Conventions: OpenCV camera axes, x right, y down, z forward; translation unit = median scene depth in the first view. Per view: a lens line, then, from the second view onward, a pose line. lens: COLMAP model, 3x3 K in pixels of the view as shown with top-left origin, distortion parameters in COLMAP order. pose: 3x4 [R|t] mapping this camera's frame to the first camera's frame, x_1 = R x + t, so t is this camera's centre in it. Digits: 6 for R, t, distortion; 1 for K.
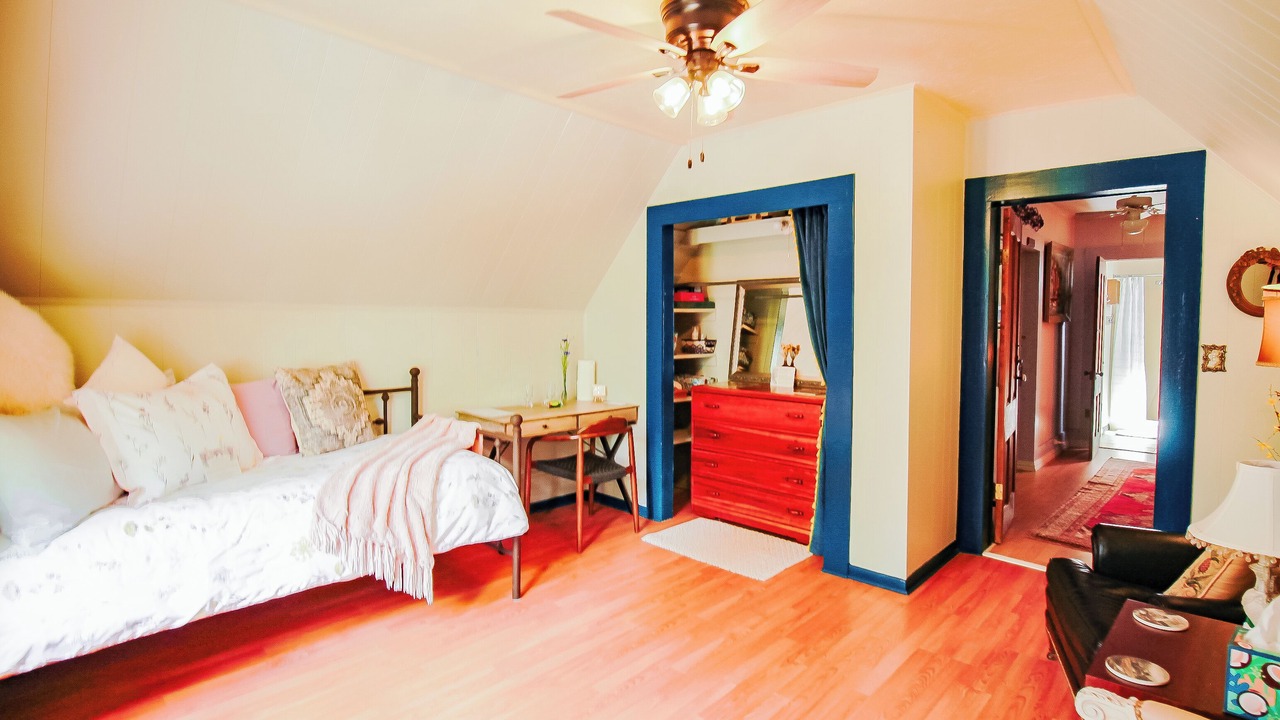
lens RADIAL K [[629.5, 0, 646.5], [0, 629.5, 352.2], [0, 0, 1]] dist [-0.000904, -0.015053]
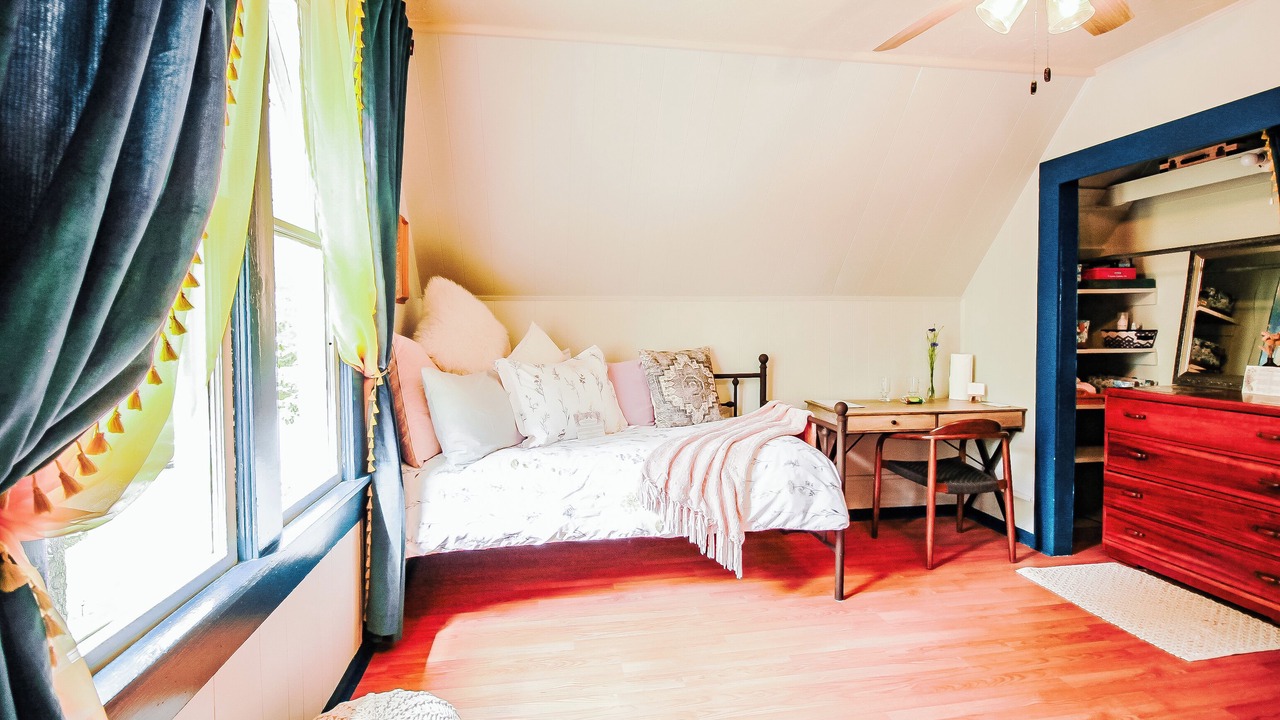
lens RADIAL K [[629.5, 0, 646.5], [0, 629.5, 352.2], [0, 0, 1]] dist [-0.000904, -0.015053]
pose [[0.792480, 0.015049, -0.609712, 0.119649], [-0.018816, 0.999823, 0.000222, 0.025775], [0.609608, 0.011297, 0.792623, 0.069427]]
